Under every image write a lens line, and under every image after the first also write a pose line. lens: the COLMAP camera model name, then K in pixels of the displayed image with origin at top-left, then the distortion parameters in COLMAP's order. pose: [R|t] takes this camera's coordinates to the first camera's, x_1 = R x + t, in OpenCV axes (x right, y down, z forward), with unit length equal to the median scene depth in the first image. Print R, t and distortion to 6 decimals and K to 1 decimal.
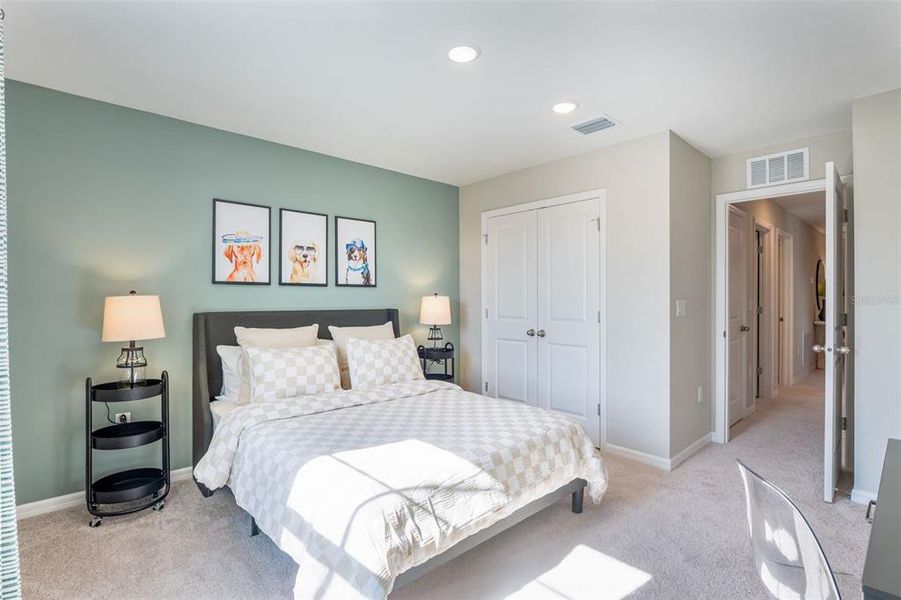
lens RADIAL K [[431.7, 0, 451.6], [0, 431.7, 297.3], [0, 0, 1]] dist [0.001560, -0.001724]
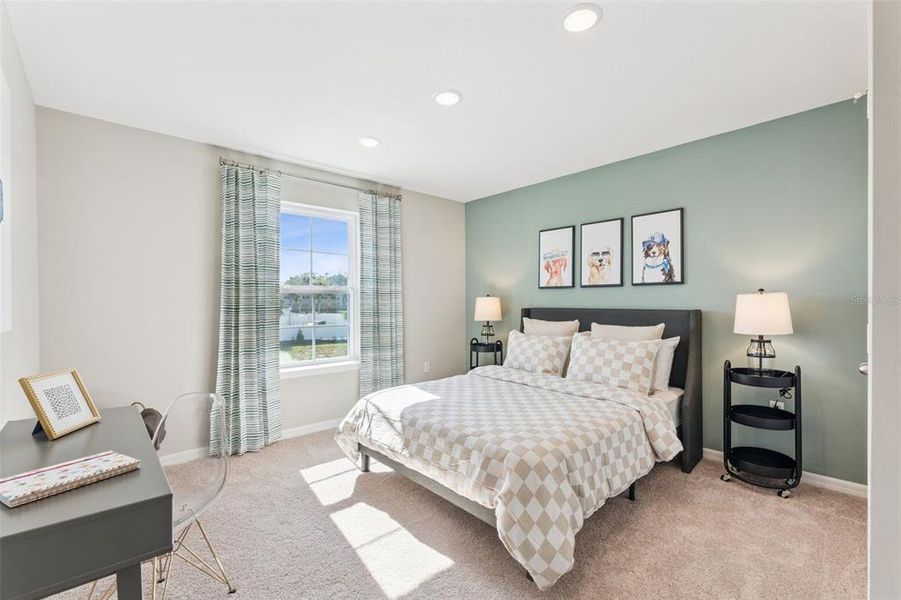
lens RADIAL K [[406.2, 0, 452.0], [0, 406.2, 302.0], [0, 0, 1]] dist [-0.002847, -0.000062]
pose [[-0.017646, 0.010992, -0.999784, 0.704715], [0.017799, 0.999785, 0.010678, -0.004687], [0.999686, -0.017607, -0.017838, 0.599144]]
